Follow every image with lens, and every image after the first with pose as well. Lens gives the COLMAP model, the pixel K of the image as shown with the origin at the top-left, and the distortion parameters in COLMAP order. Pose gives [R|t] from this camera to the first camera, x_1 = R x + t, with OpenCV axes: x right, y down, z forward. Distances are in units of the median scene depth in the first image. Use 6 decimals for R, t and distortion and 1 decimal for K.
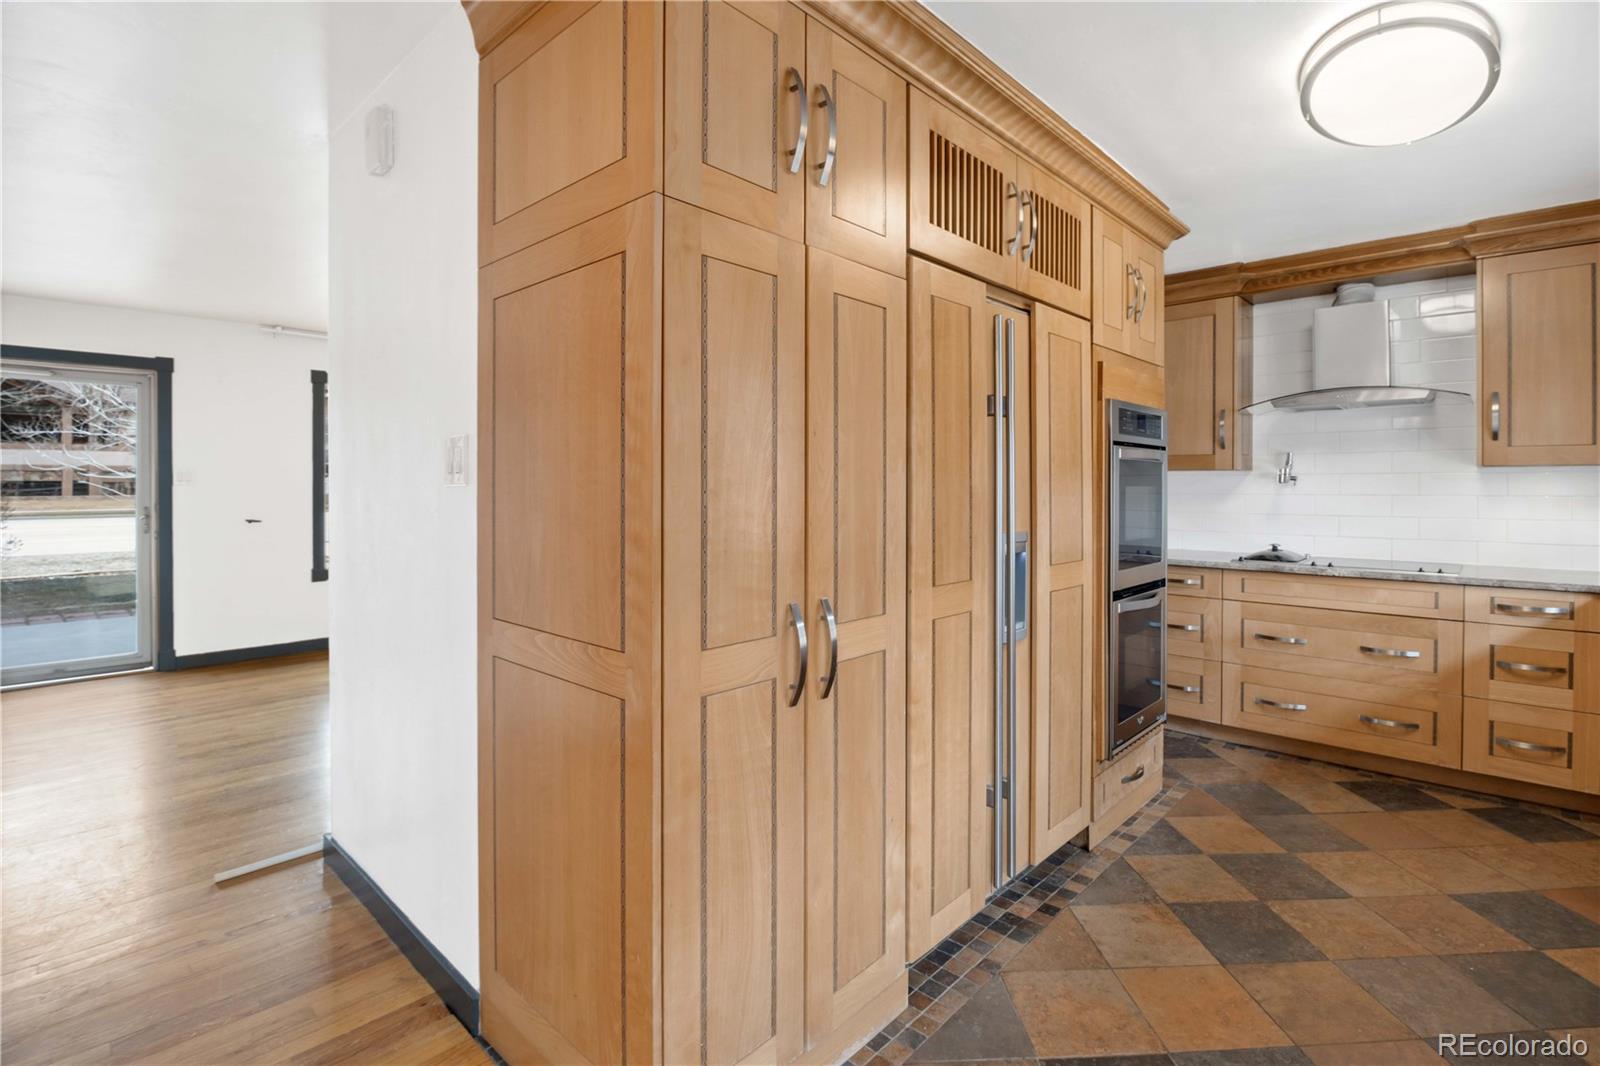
lens RADIAL K [[756.0, 0, 803.5], [0, 756.0, 486.9], [0, 0, 1]] dist [-0.000214, -0.010923]
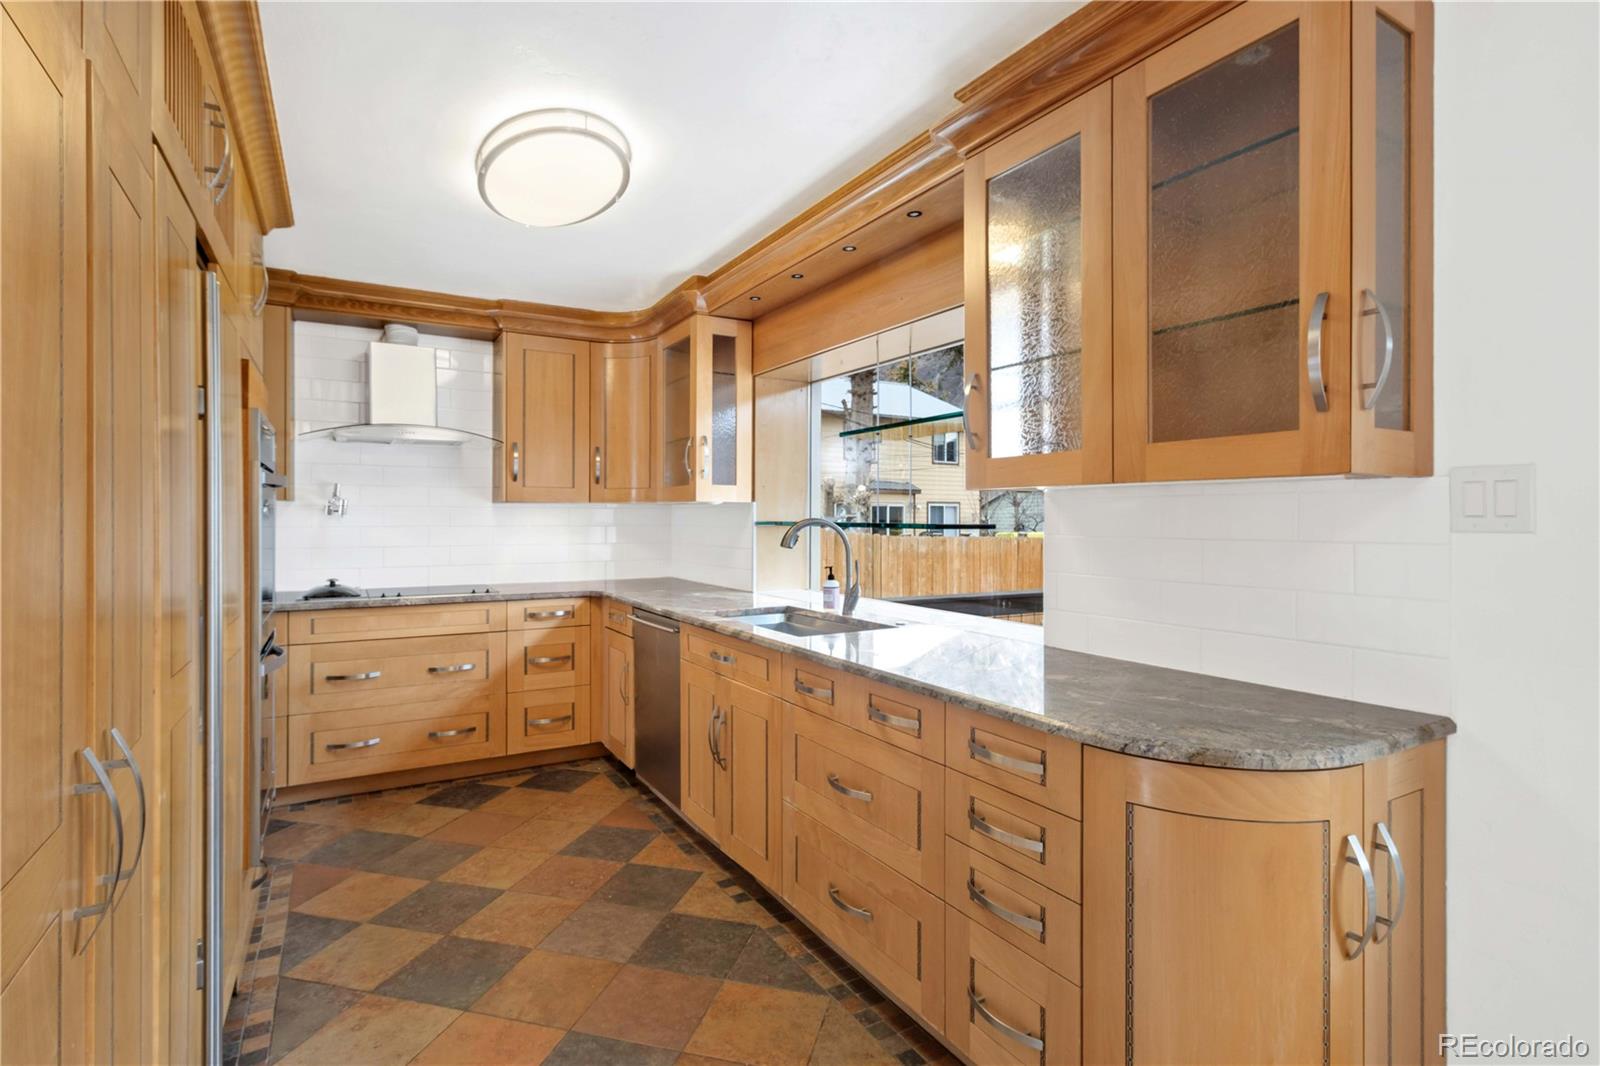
lens RADIAL K [[781.5, 0, 801.6], [0, 781.5, 516.5], [0, 0, 1]] dist [0.000859, 0.000522]
pose [[0.287077, 0.003541, 0.957901, -0.189029], [-0.001280, 0.999994, -0.003313, -0.000717], [-0.957907, -0.000275, 0.287080, 0.191257]]
